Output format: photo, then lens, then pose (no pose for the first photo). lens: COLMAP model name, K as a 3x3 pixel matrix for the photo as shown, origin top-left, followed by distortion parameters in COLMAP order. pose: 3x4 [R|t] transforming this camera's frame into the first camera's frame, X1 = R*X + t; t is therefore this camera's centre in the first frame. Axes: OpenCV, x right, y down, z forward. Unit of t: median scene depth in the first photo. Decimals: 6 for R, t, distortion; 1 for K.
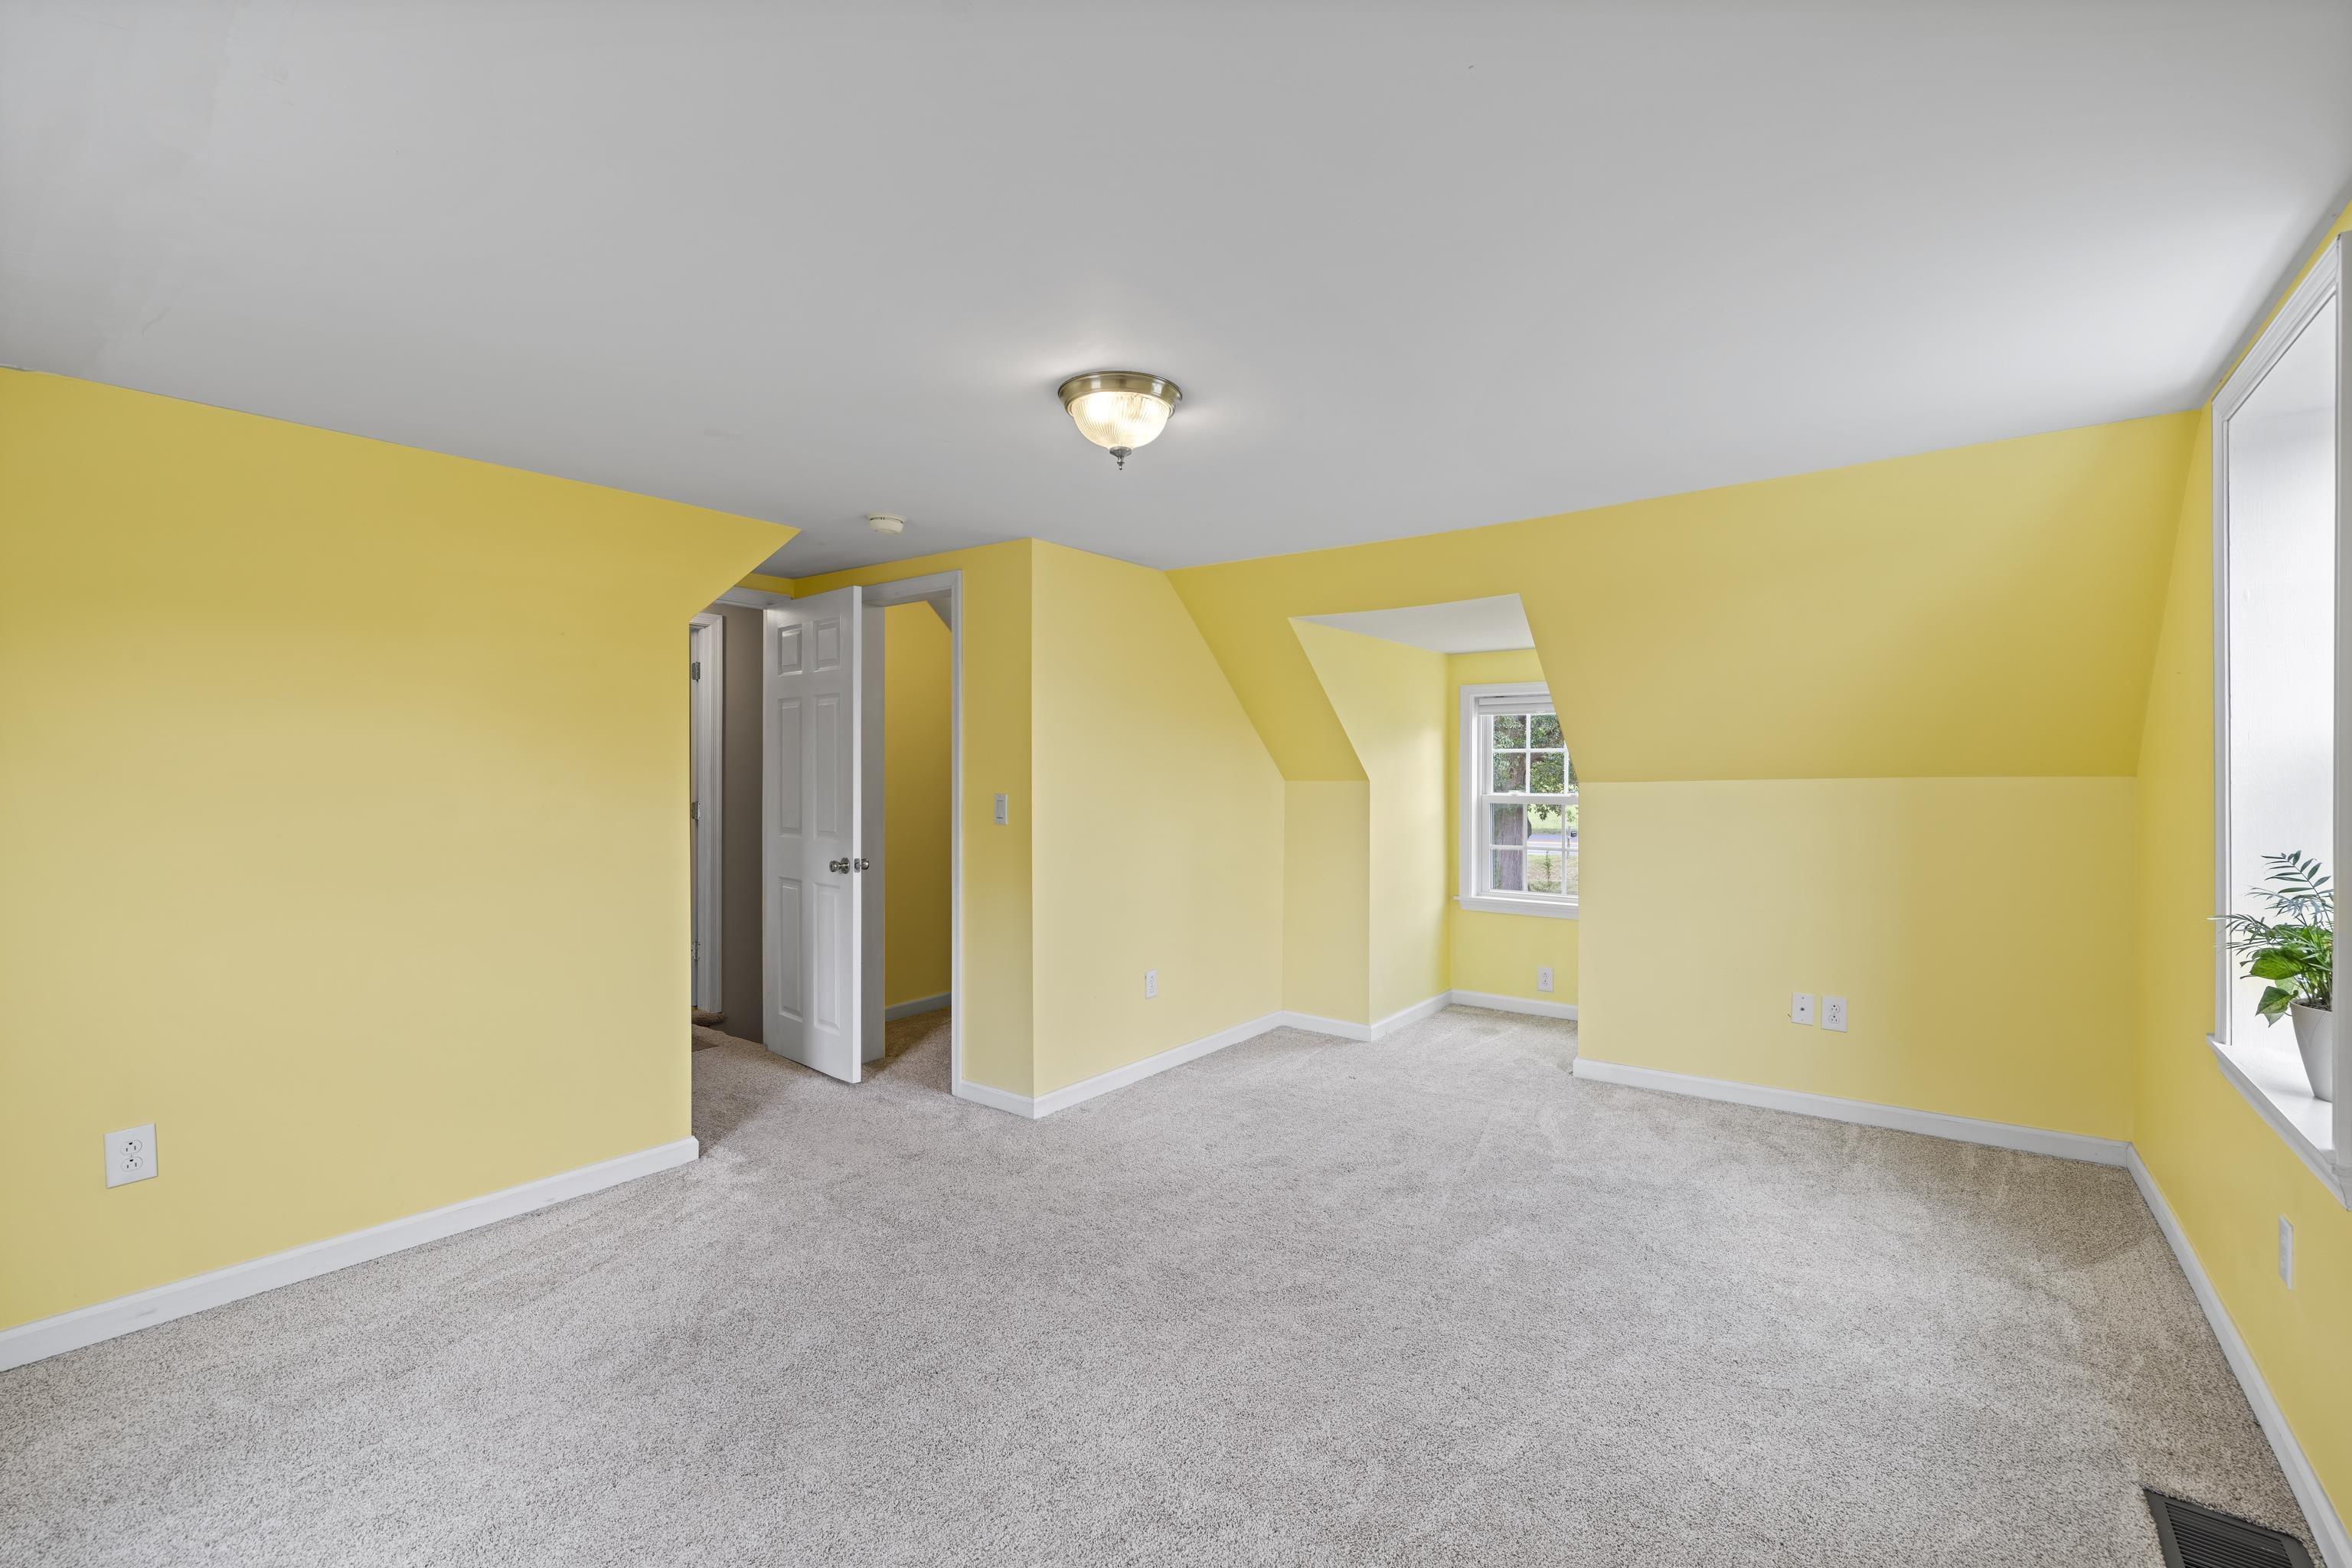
lens RADIAL K [[1000.4, 0, 1173.5], [0, 1000.4, 775.3], [0, 0, 1]] dist [0.001425, 0.000950]
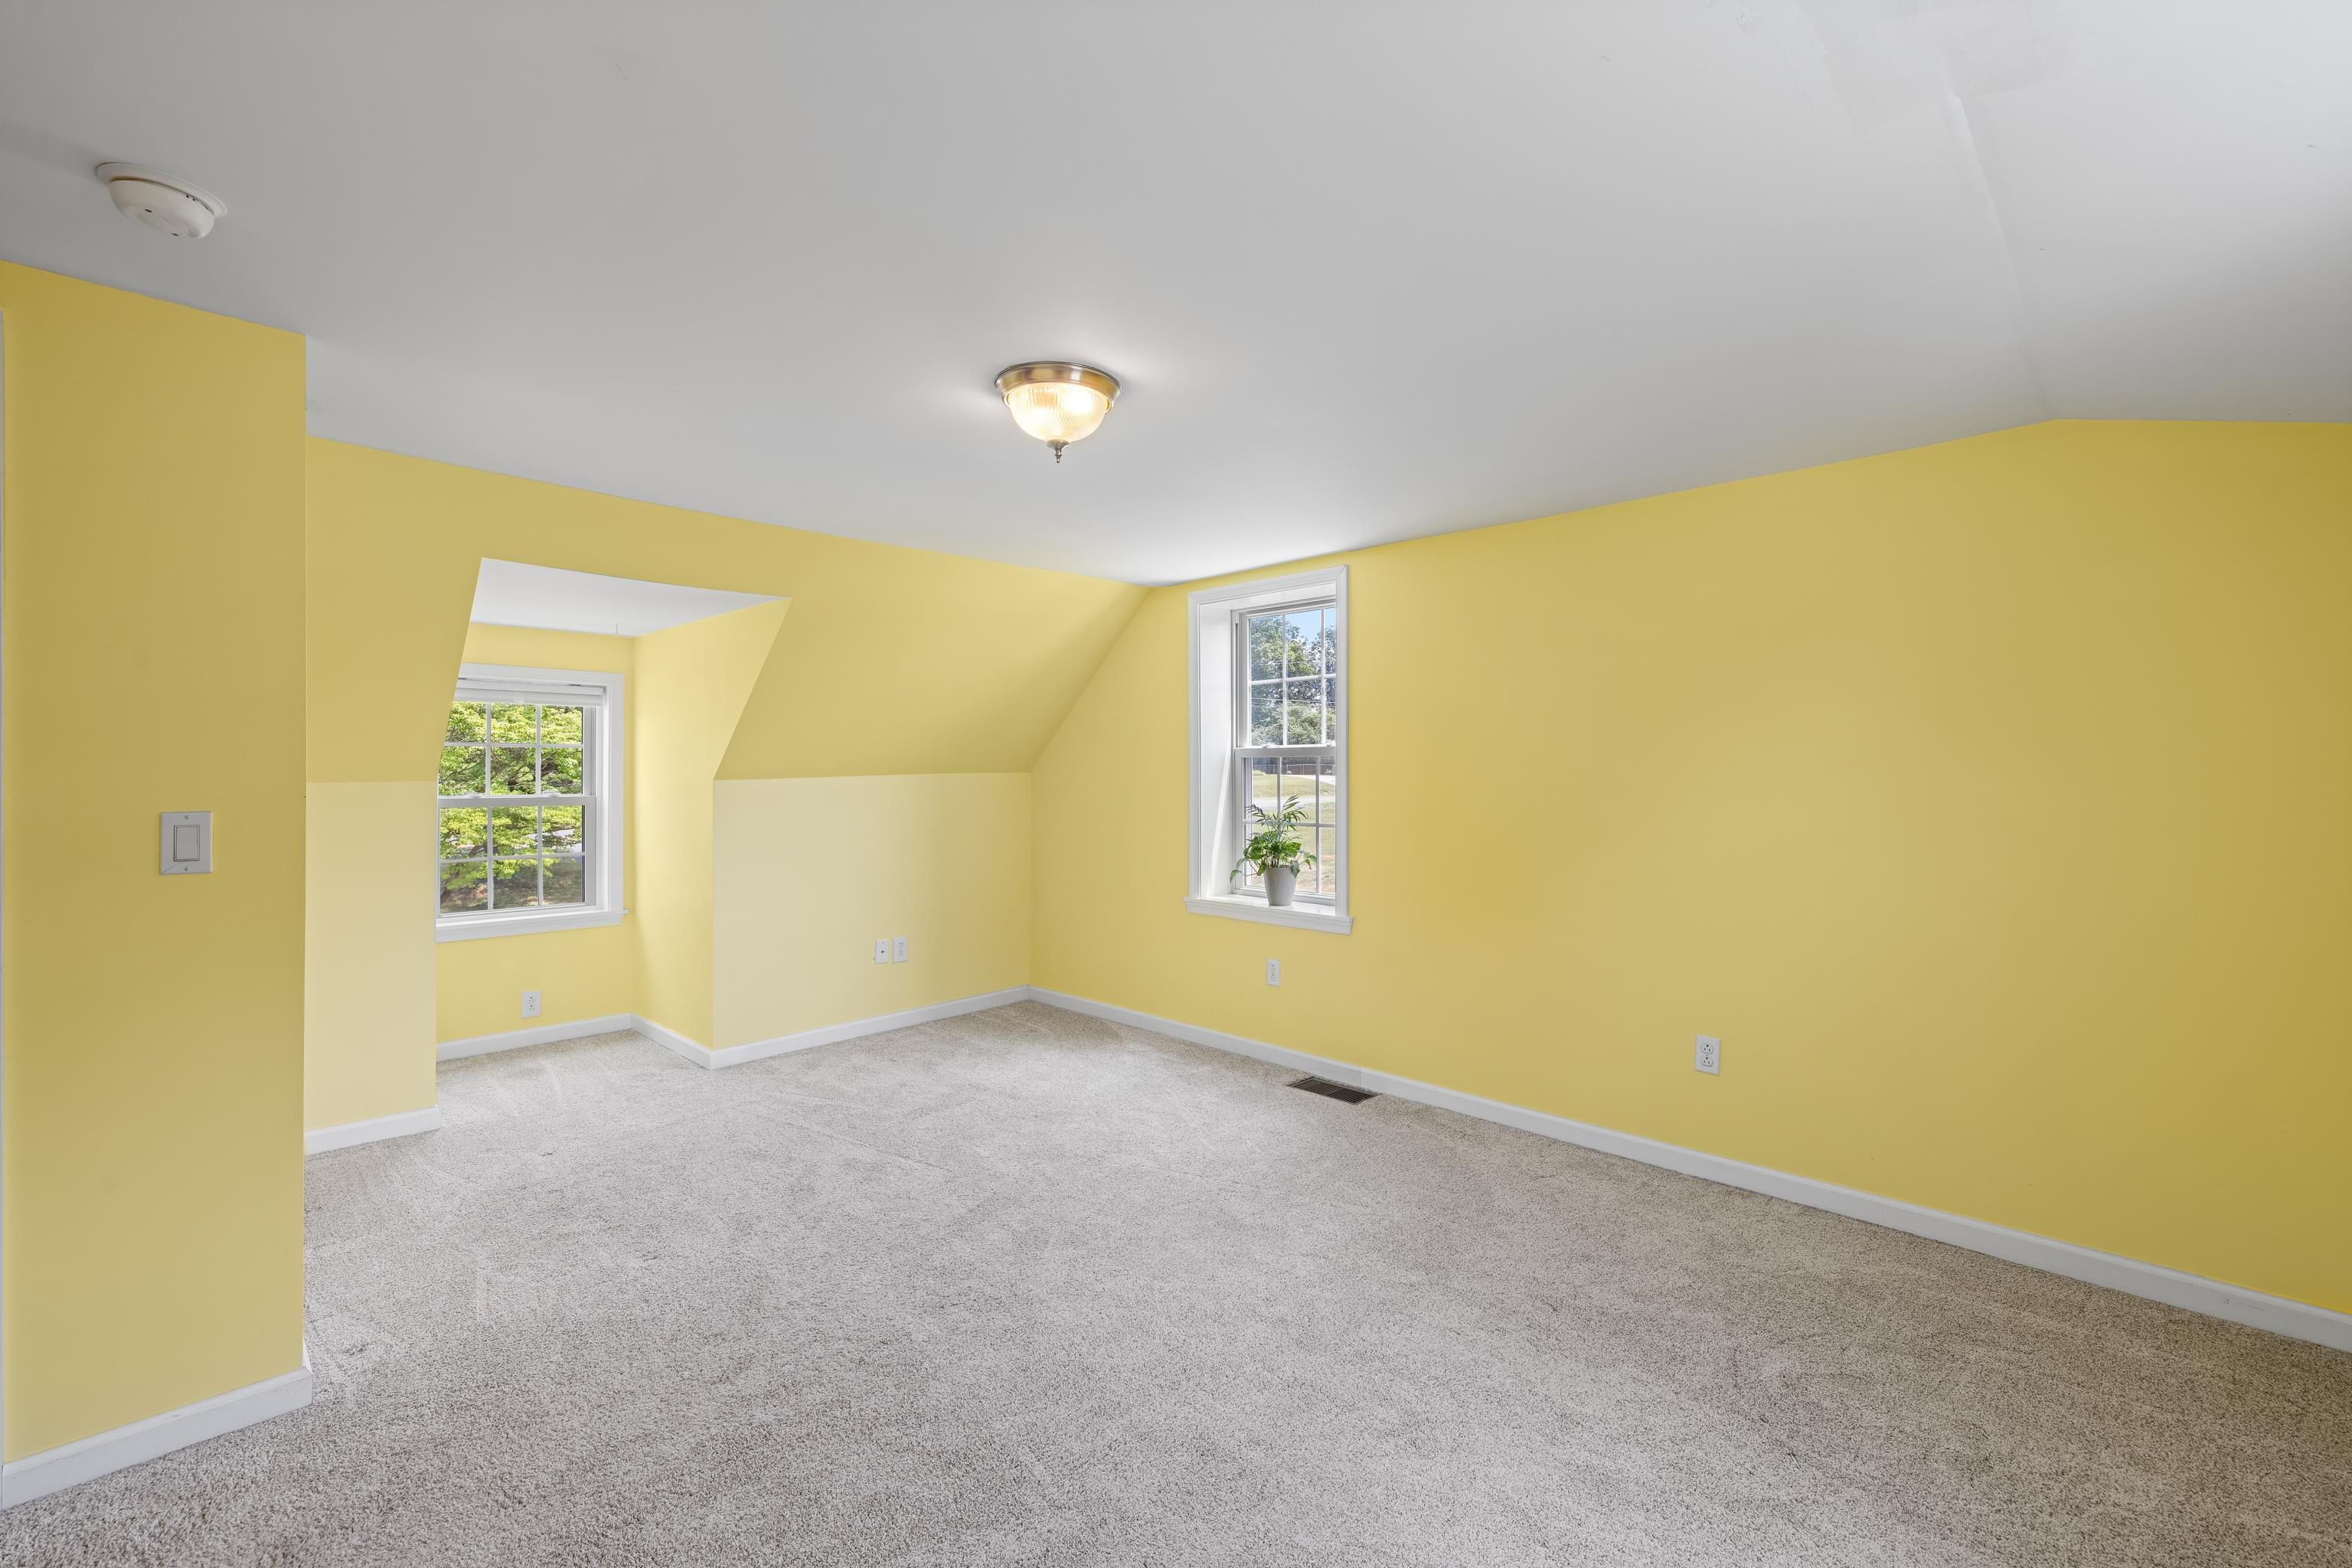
lens RADIAL K [[1000.4, 0, 1175.4], [0, 1000.4, 780.8], [0, 0, 1]] dist [0.001425, 0.000950]
pose [[0.119387, -0.008746, 0.992809, -0.654873], [0.002205, 0.999961, 0.008544, 0.000586], [-0.992845, 0.001169, 0.119402, 0.490923]]
